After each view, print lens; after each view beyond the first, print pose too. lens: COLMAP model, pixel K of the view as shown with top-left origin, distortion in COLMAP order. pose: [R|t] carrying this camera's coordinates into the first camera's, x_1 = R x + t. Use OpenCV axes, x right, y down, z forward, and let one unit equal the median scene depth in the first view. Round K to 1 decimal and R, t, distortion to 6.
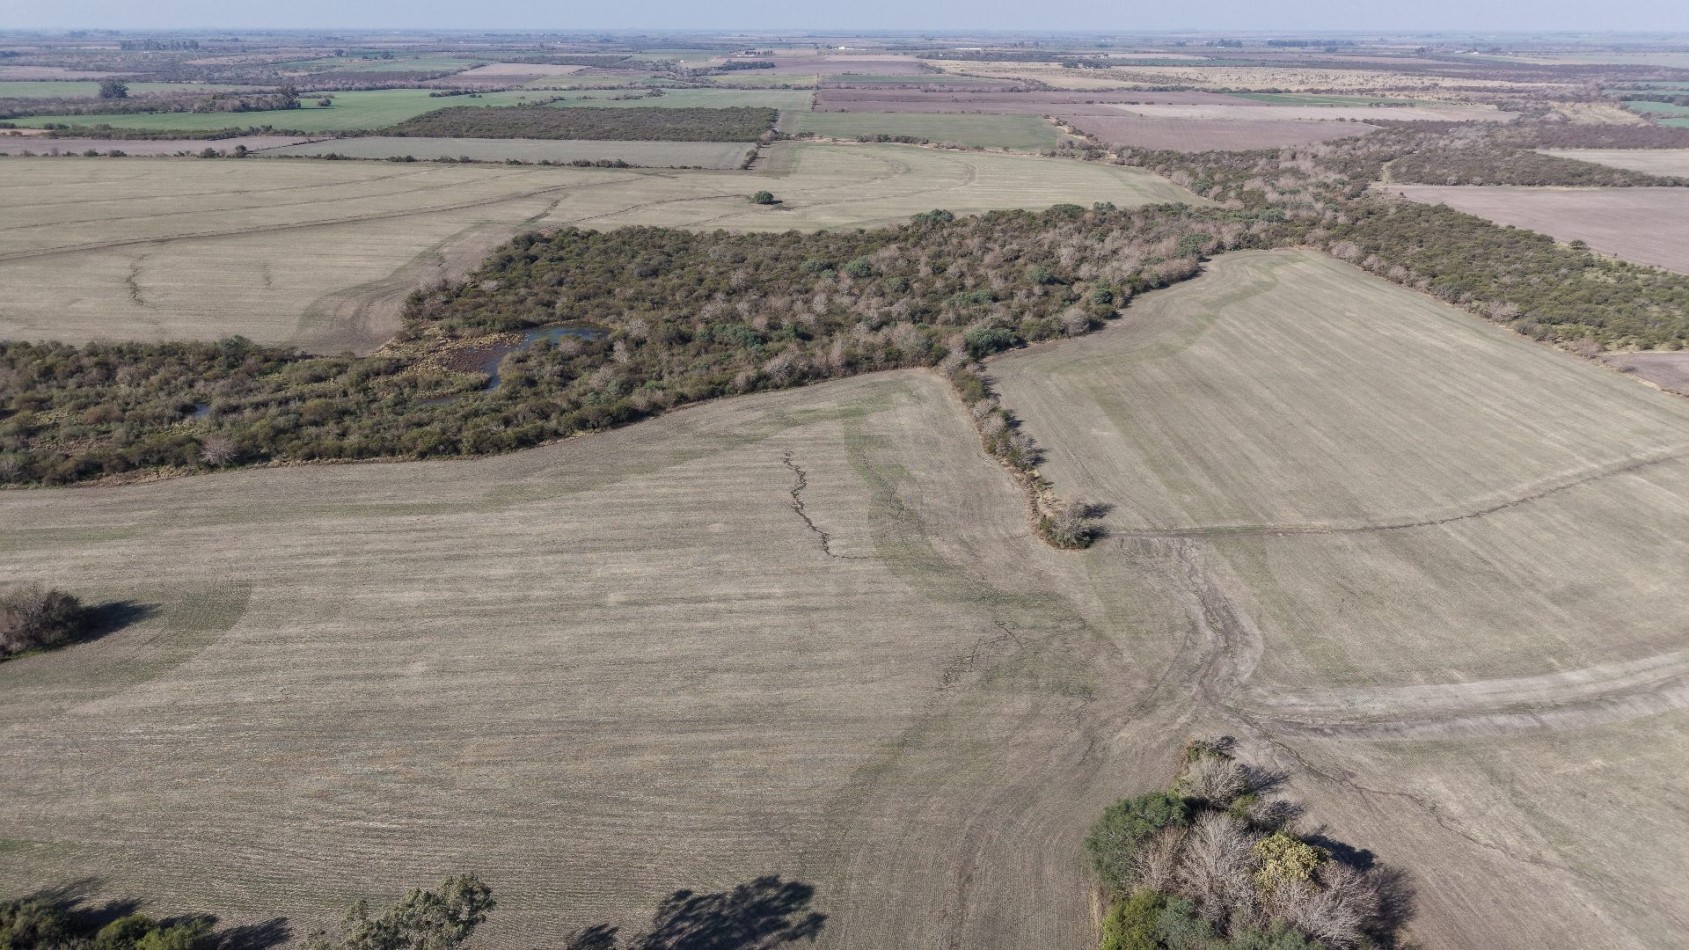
lens RADIAL K [[1130.3, 0, 846.3], [0, 1130.3, 477.1], [0, 0, 1]] dist [0.018493, -0.016240]
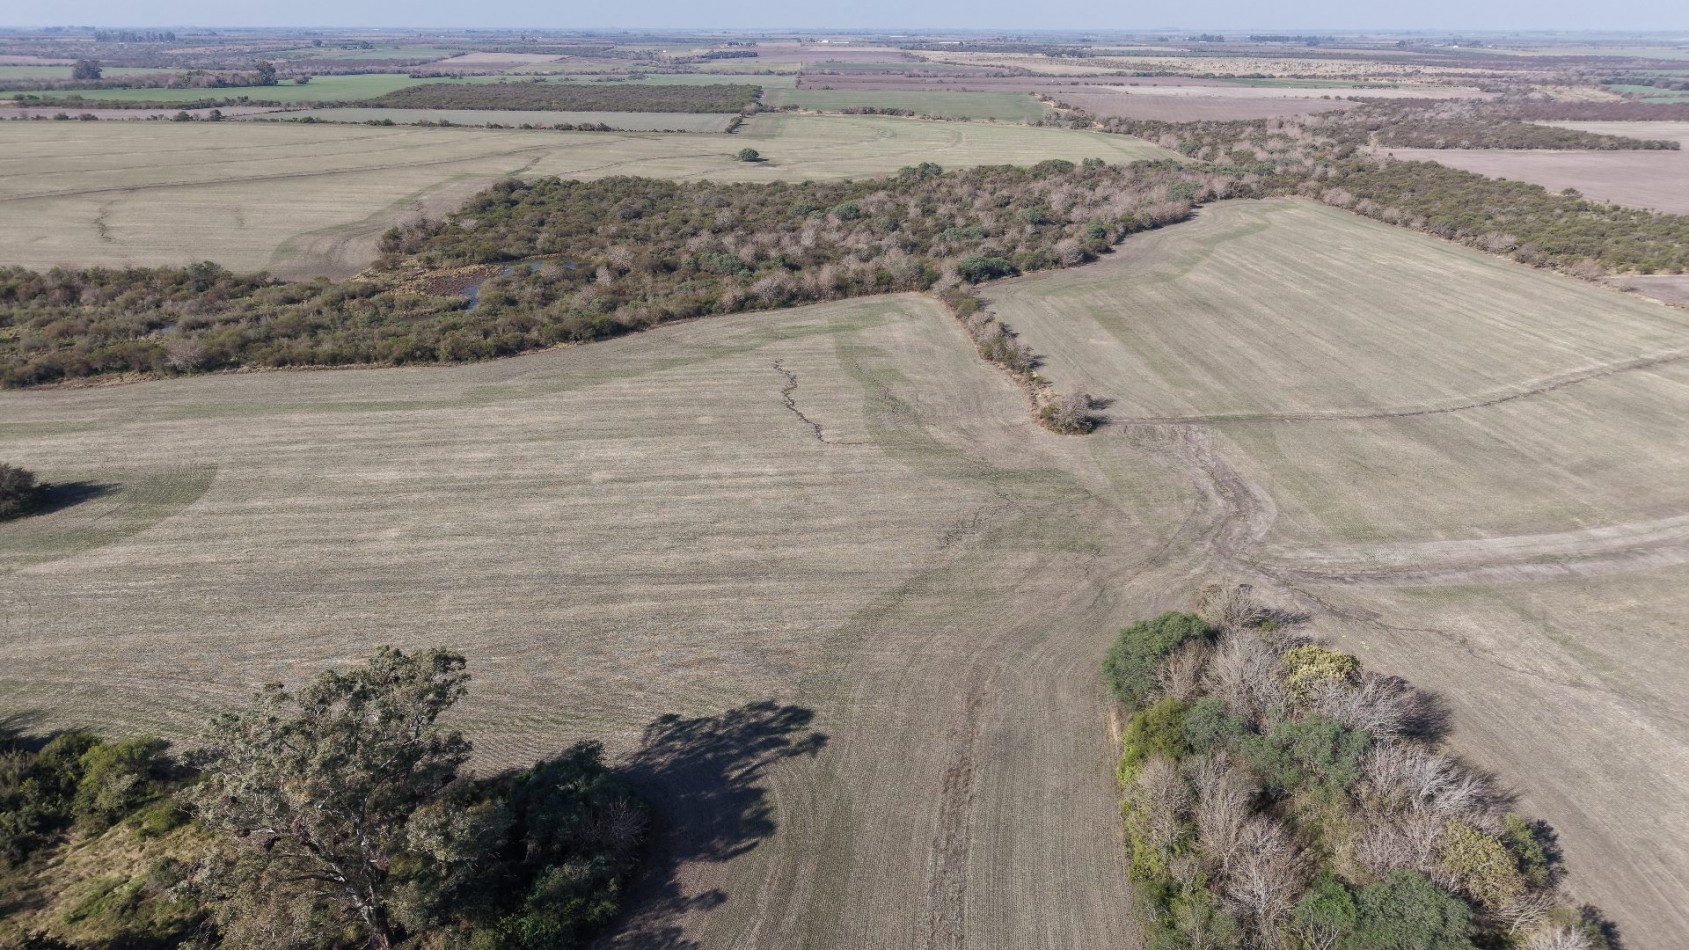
lens RADIAL K [[1130.3, 0, 846.3], [0, 1130.3, 477.1], [0, 0, 1]] dist [0.018493, -0.016240]
pose [[0.999897, -0.004895, 0.013507, -0.005303], [0.004914, 0.999987, -0.001352, 0.066543], [-0.013500, 0.001418, 0.999908, 0.024744]]
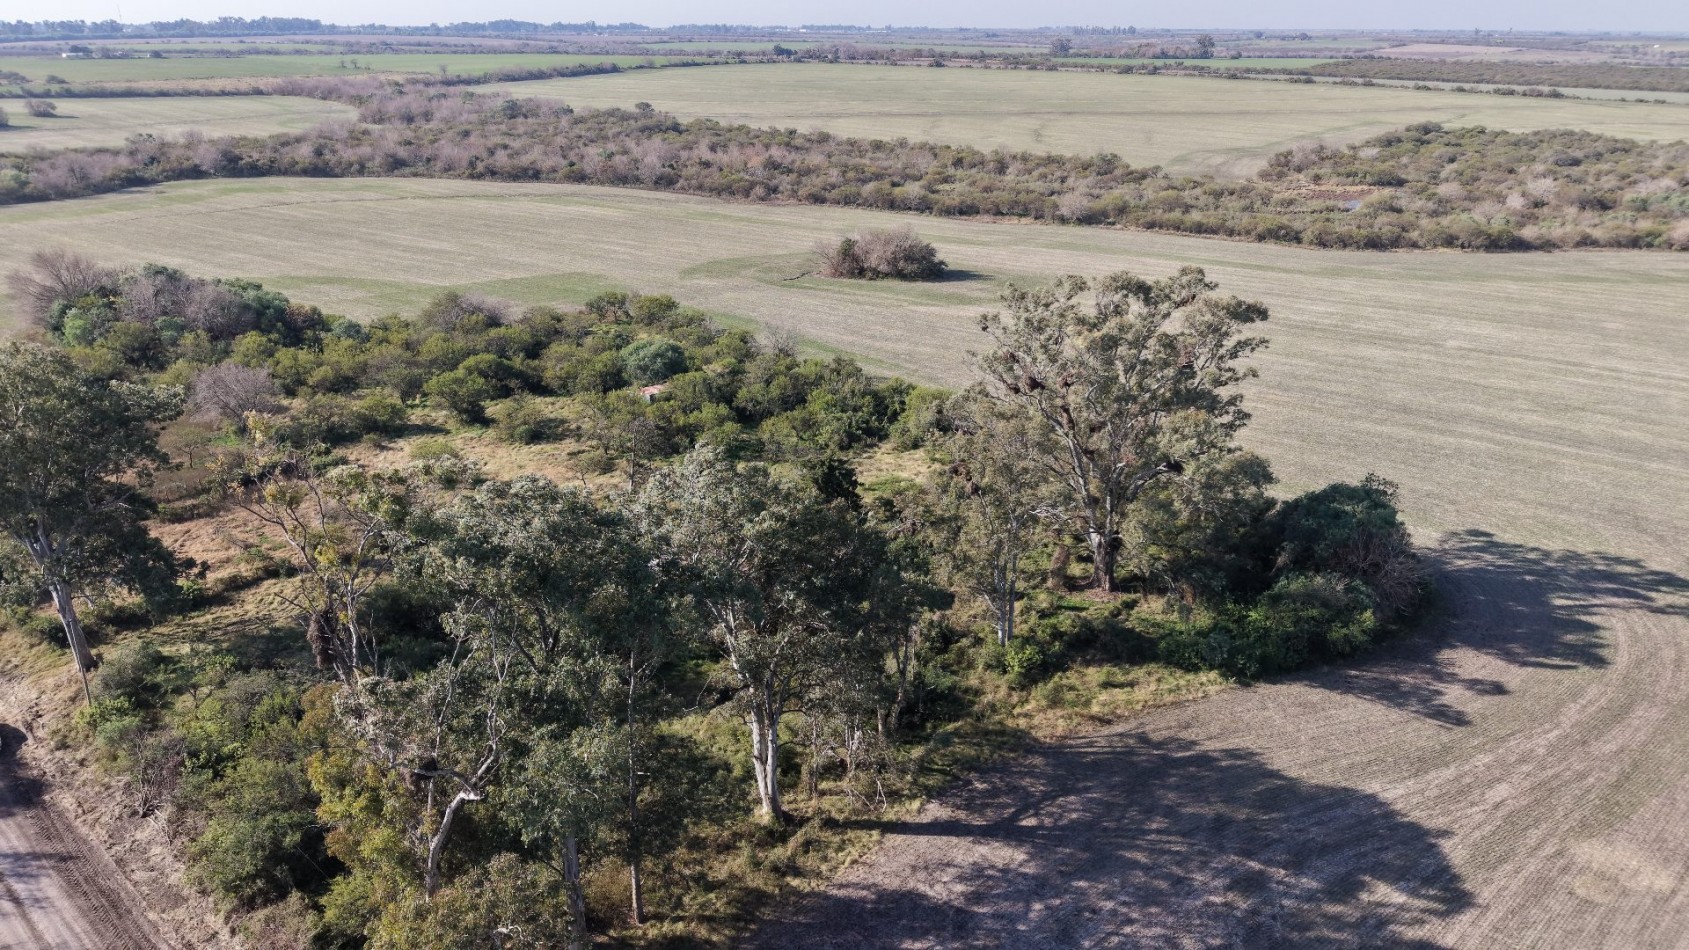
lens RADIAL K [[1130.3, 0, 846.3], [0, 1130.3, 477.1], [0, 0, 1]] dist [0.018493, -0.016240]
pose [[0.749946, 0.246223, -0.613967, -0.004712], [-0.249782, 0.964838, 0.081833, 0.146459], [0.612528, 0.091987, 0.785078, 0.056834]]
